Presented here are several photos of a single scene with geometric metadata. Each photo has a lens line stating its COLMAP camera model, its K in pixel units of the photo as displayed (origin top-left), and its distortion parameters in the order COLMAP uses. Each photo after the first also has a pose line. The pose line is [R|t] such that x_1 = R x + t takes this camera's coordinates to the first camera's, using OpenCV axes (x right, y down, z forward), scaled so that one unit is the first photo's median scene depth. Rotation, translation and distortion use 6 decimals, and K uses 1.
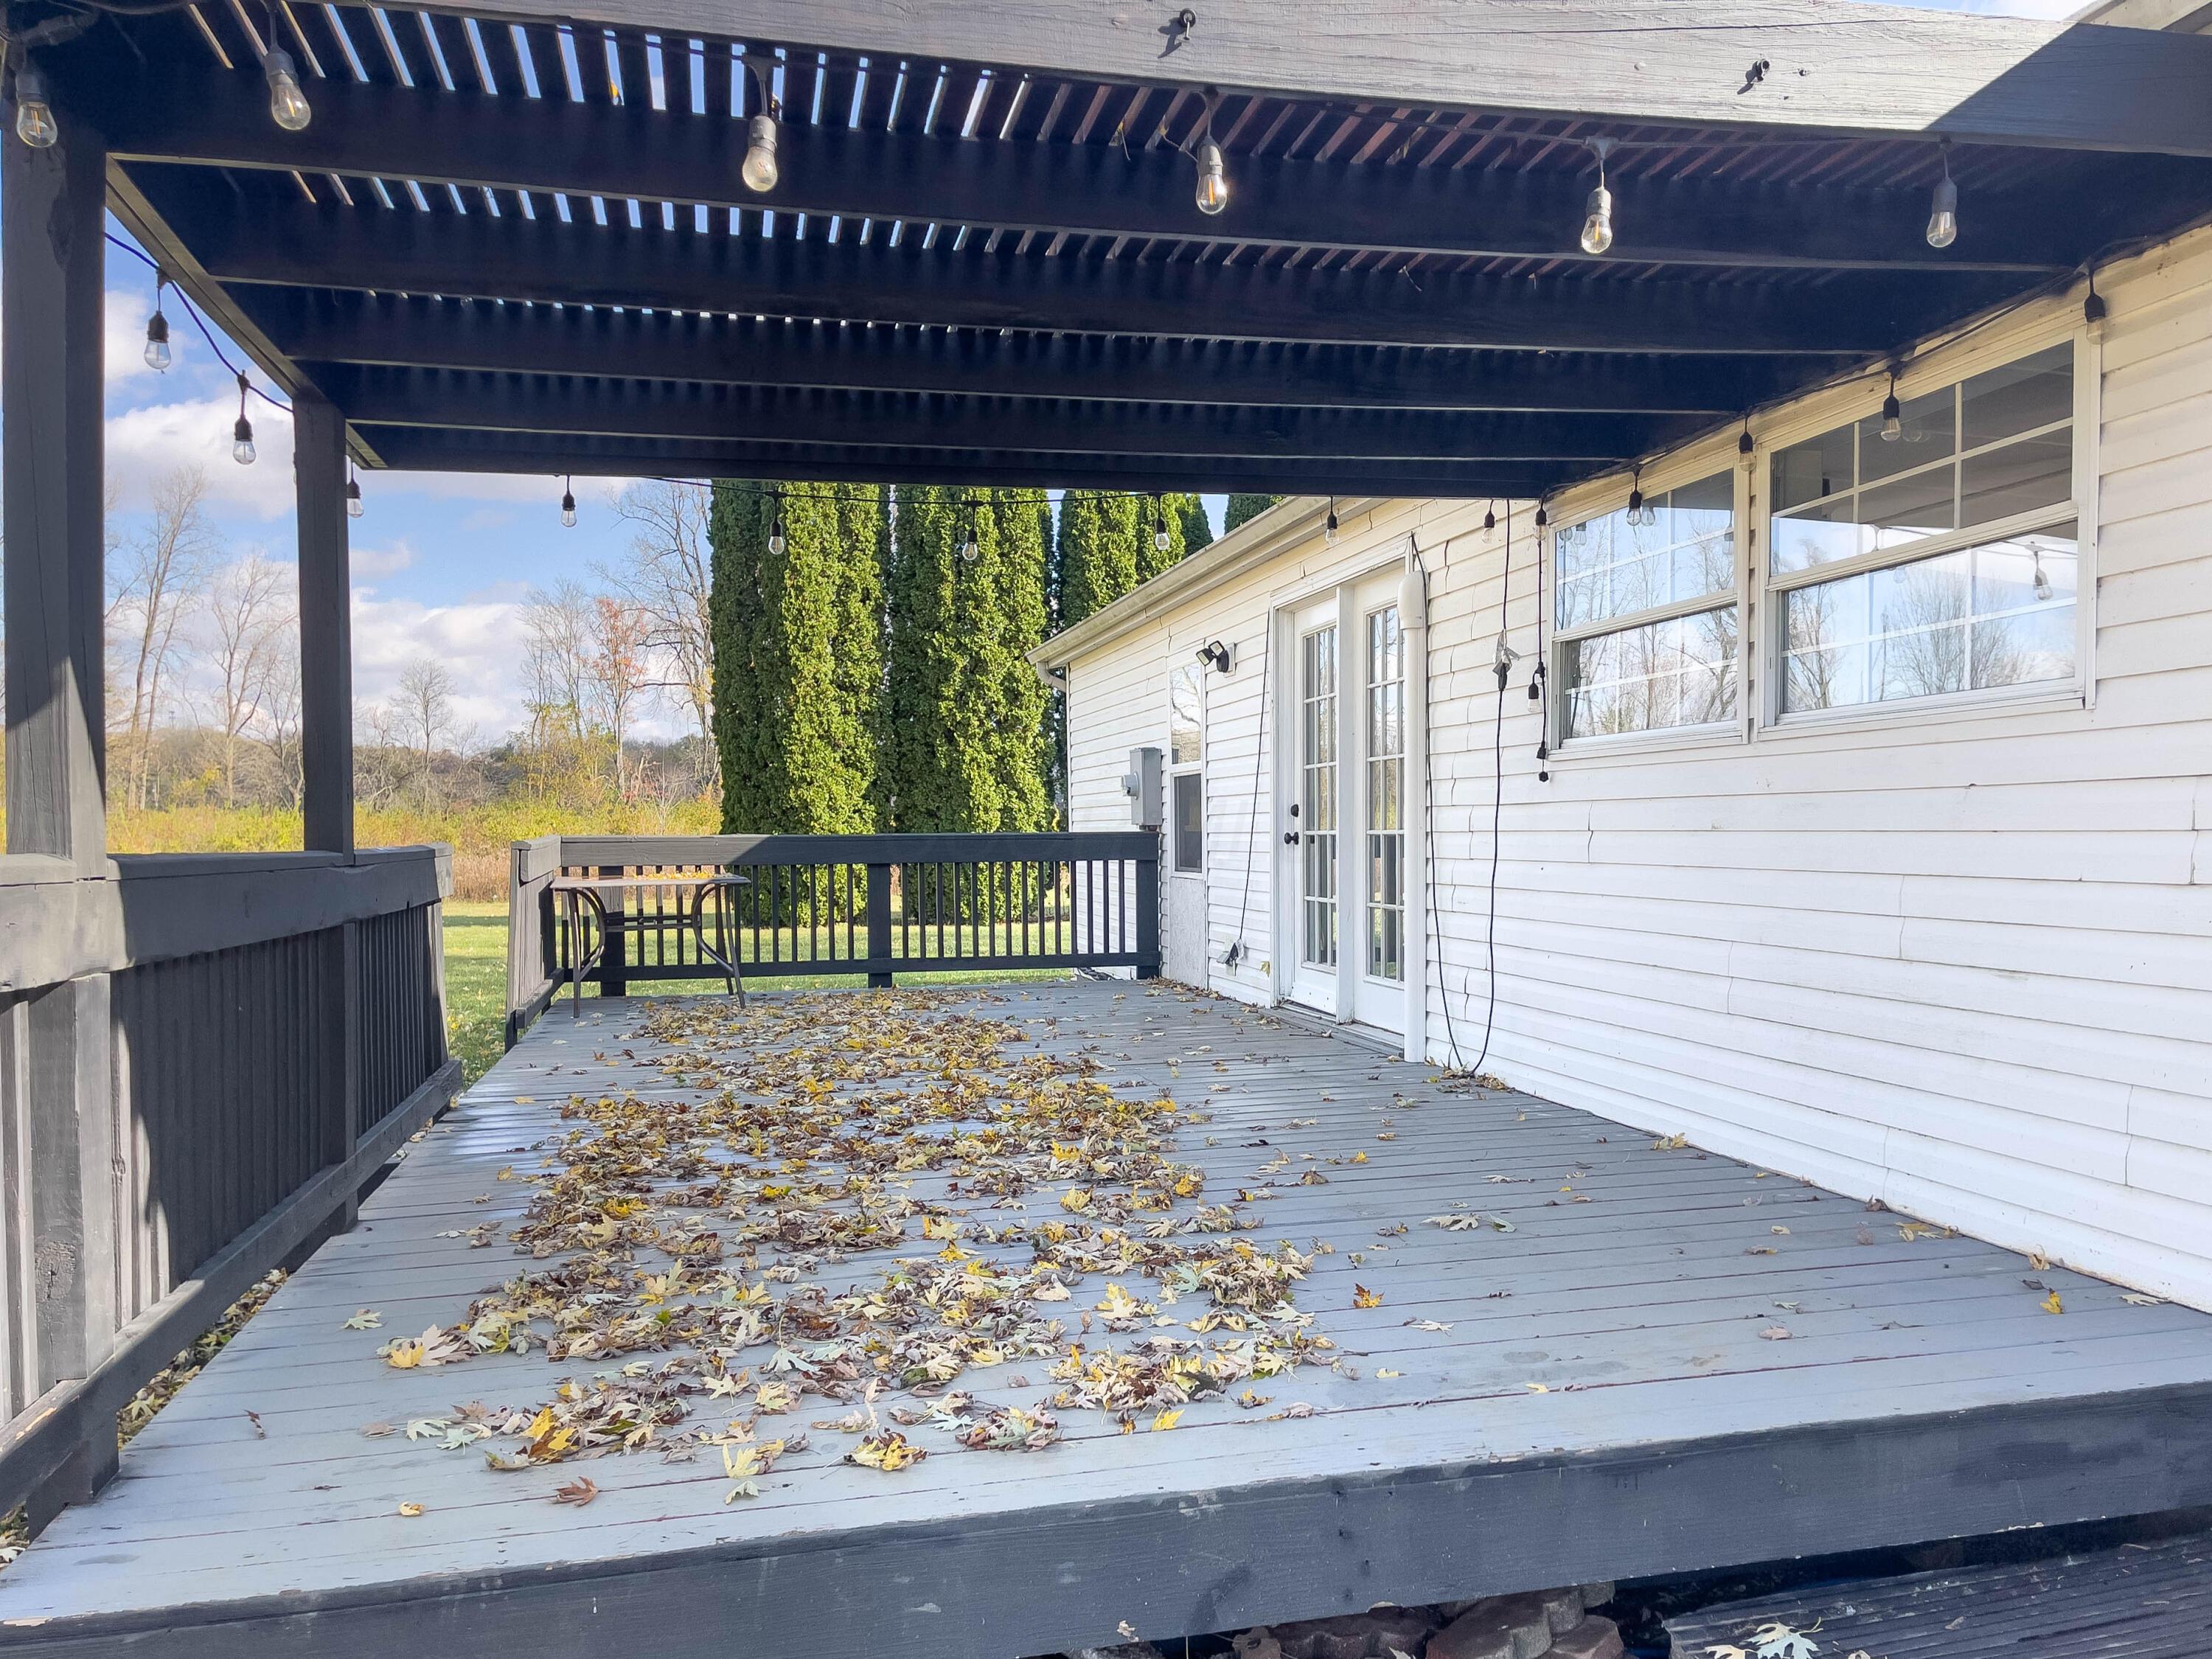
lens RADIAL K [[1676.0, 0, 1187.0], [0, 1676.0, 820.6], [0, 0, 1]] dist [-0.010073, -0.003091]
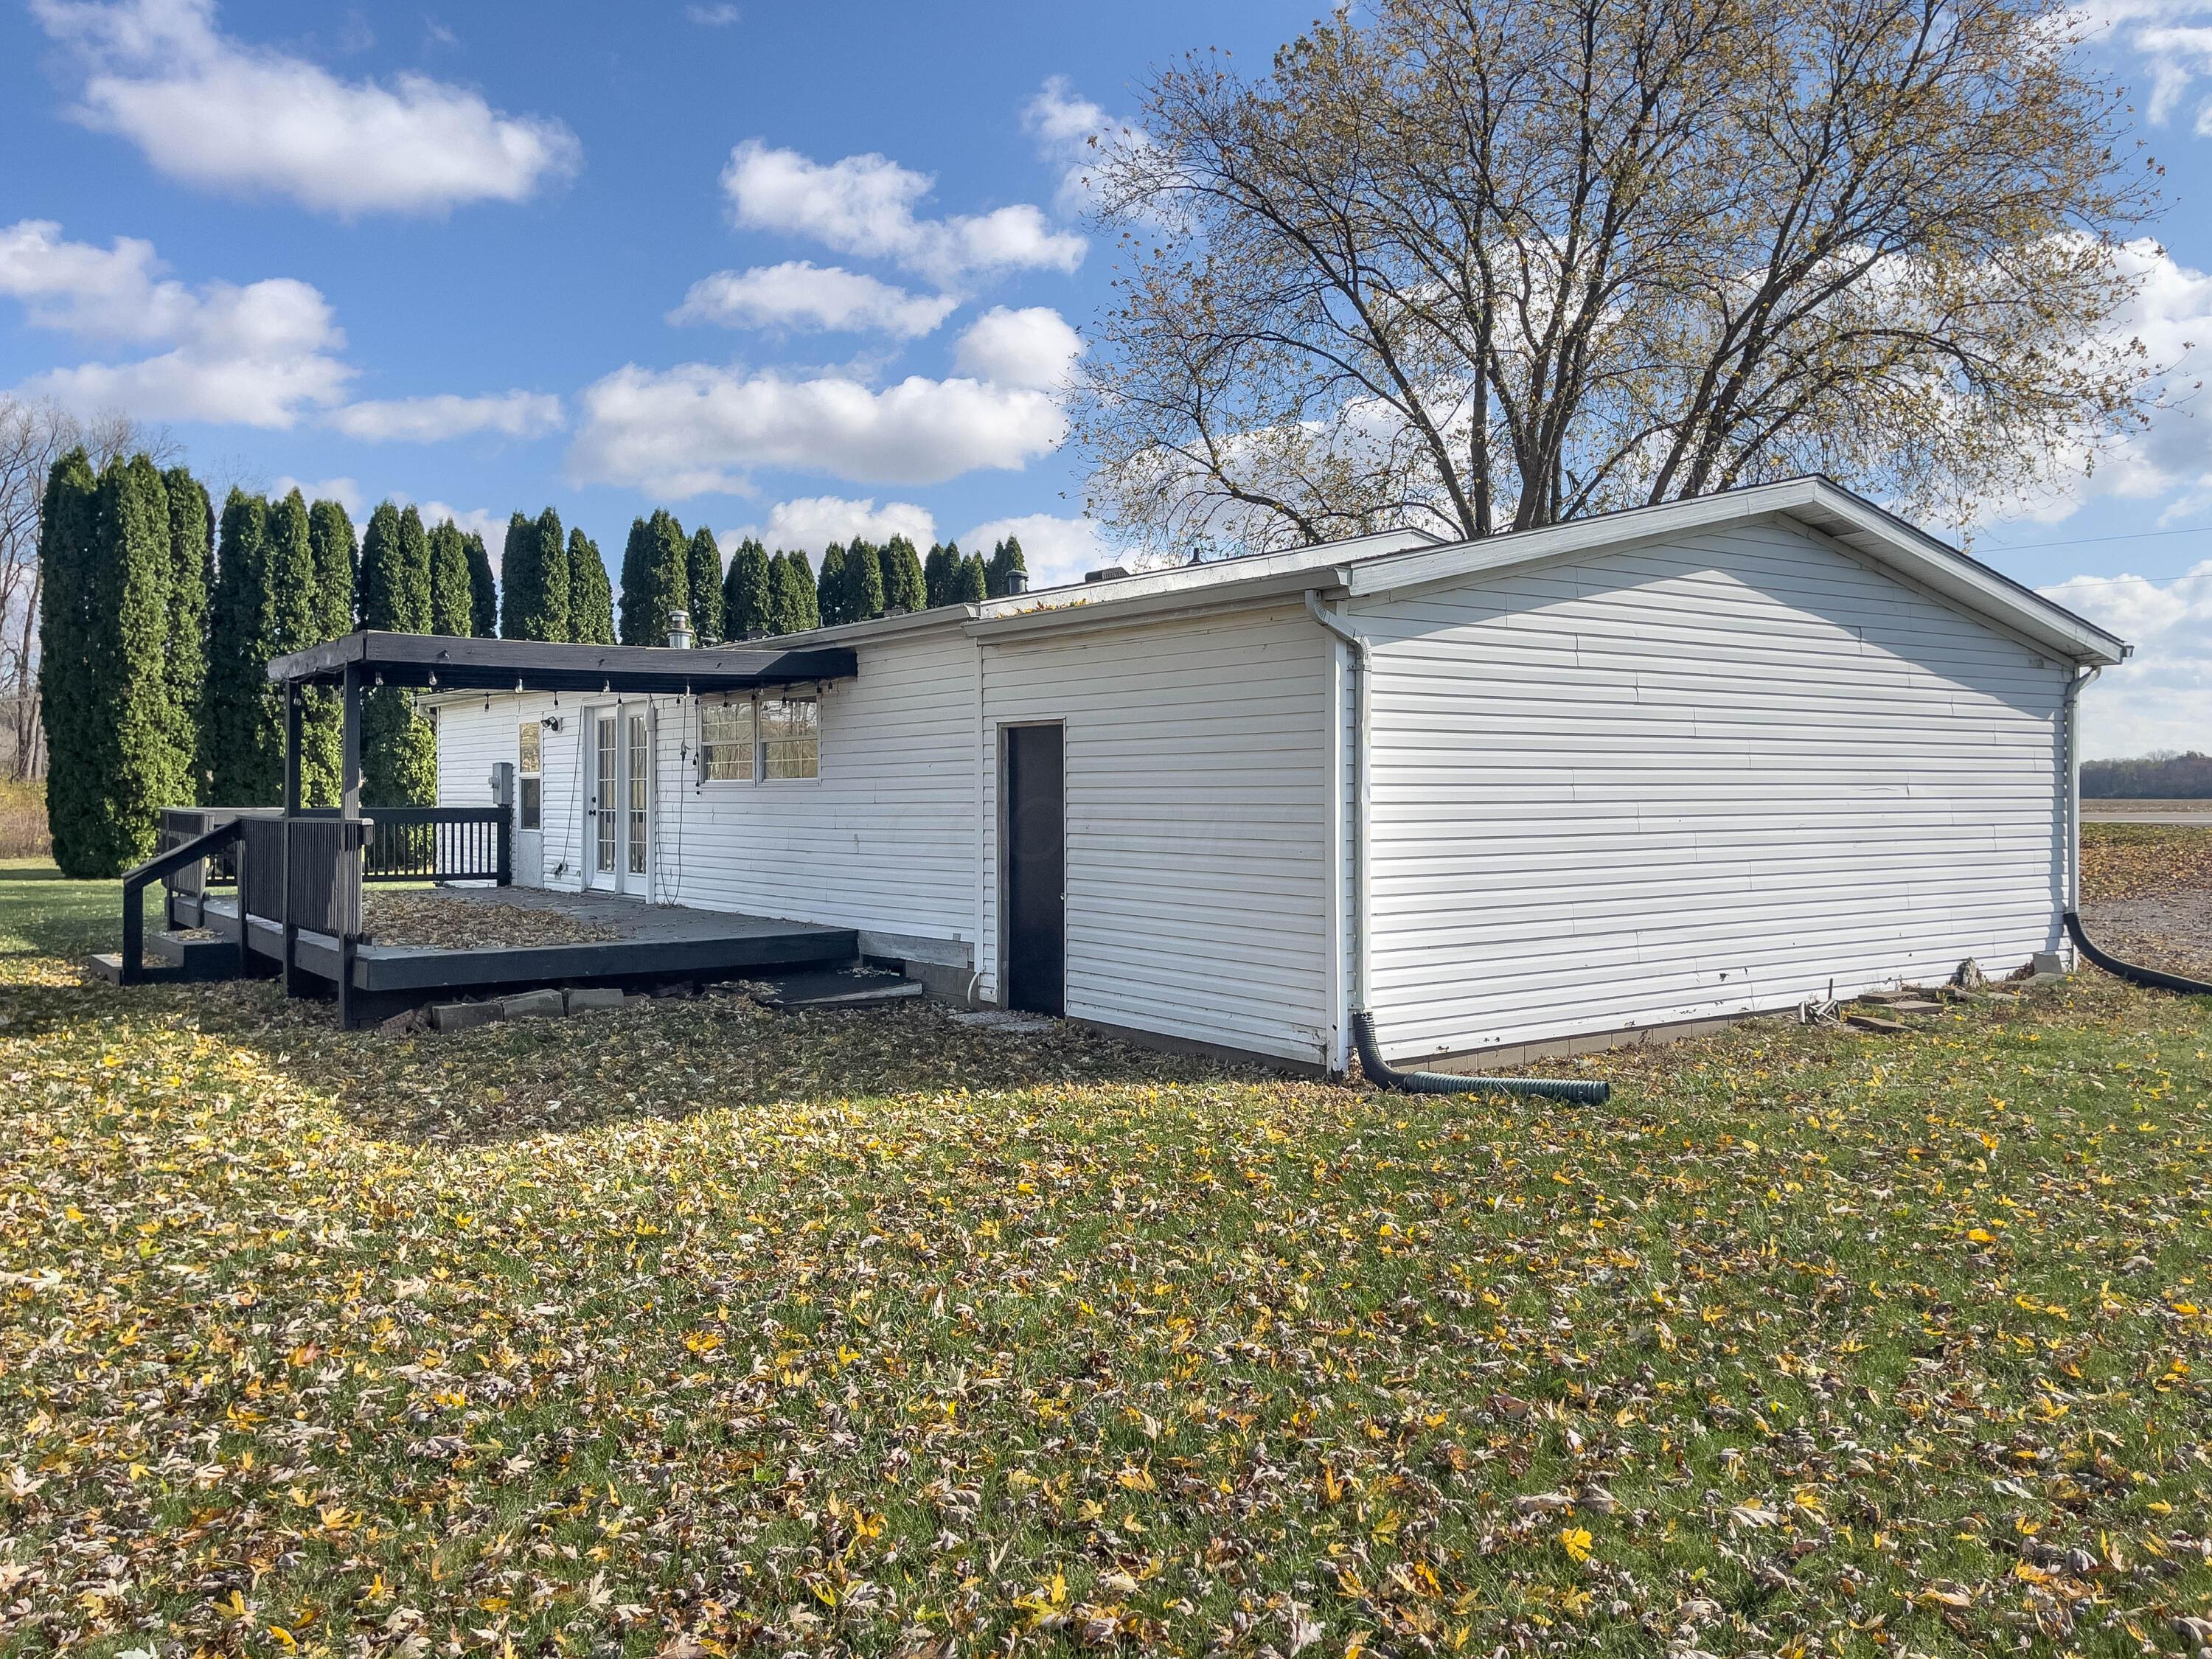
lens RADIAL K [[1676.0, 0, 1187.0], [0, 1676.0, 820.6], [0, 0, 1]] dist [-0.010073, -0.003091]
pose [[0.904765, 0.003242, 0.425899, -0.054976], [-0.011893, 0.999773, 0.017655, -0.008902], [-0.425745, -0.021039, 0.904598, -0.432274]]
